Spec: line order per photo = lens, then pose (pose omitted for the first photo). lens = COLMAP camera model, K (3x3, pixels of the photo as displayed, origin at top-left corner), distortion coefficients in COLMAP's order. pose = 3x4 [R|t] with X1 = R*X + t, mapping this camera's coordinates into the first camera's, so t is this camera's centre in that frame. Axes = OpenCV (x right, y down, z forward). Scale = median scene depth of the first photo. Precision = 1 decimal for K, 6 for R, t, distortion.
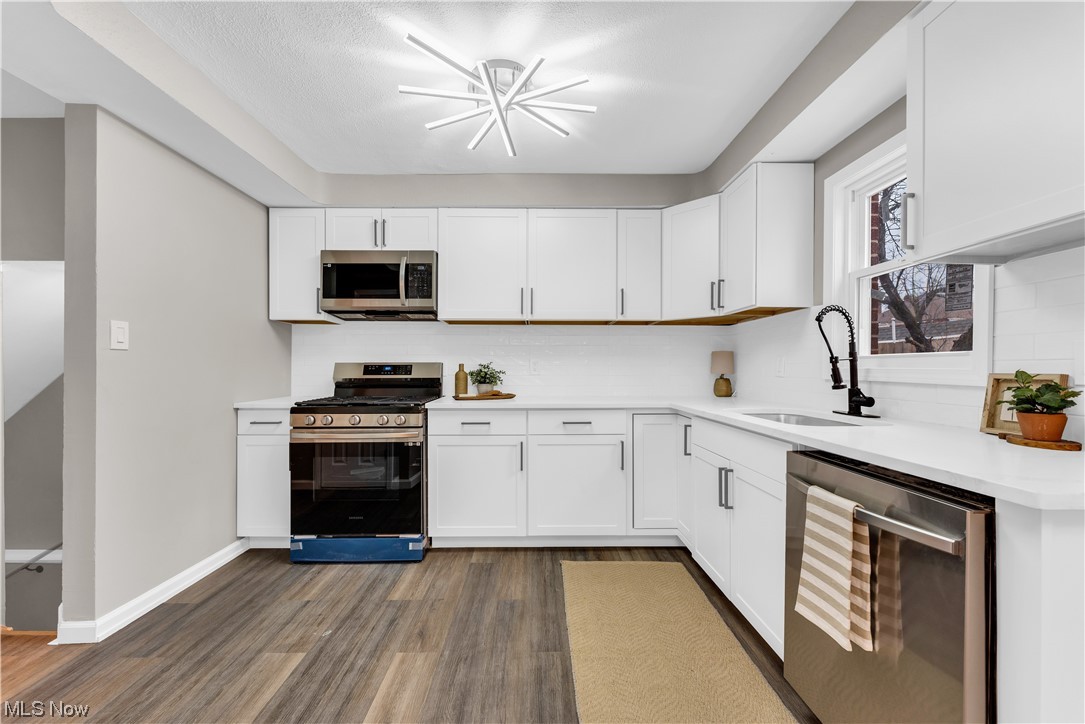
lens RADIAL K [[434.7, 0, 535.6], [0, 434.7, 367.3], [0, 0, 1]] dist [-0.000620, -0.000438]
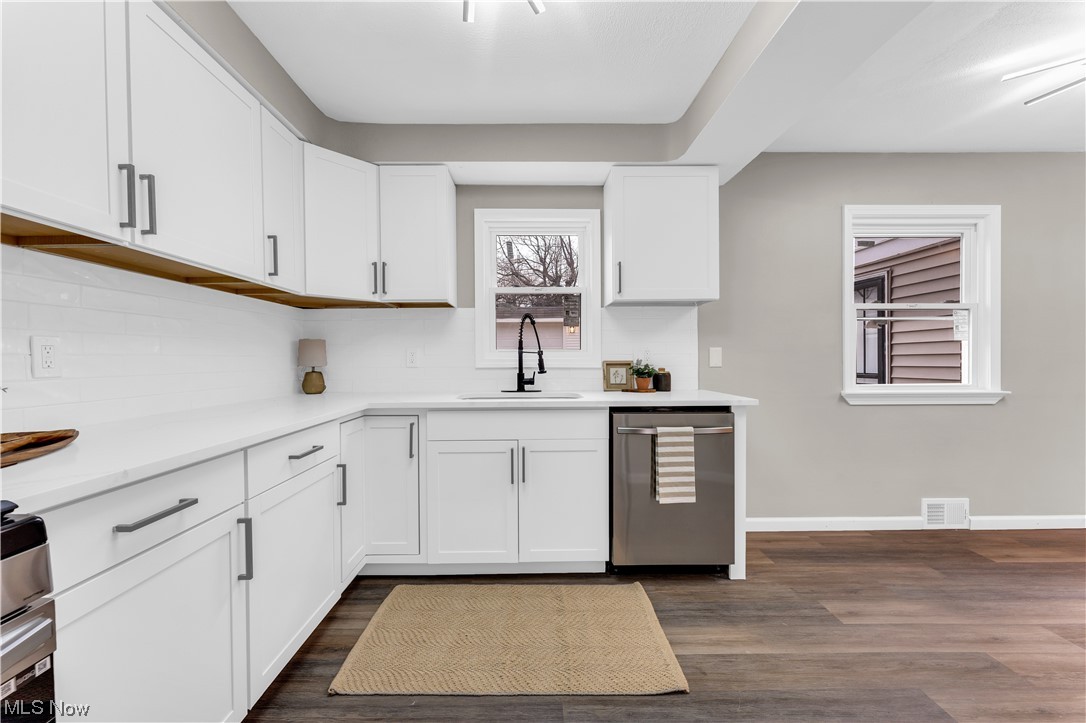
lens RADIAL K [[436.4, 0, 534.1], [0, 436.4, 367.1], [0, 0, 1]] dist [0.001622, 0.000200]
pose [[-0.004601, -0.023243, 0.999719, -0.481876], [0.002633, 0.999726, 0.023255, -0.002765], [-0.999986, 0.002739, -0.004539, 0.671449]]
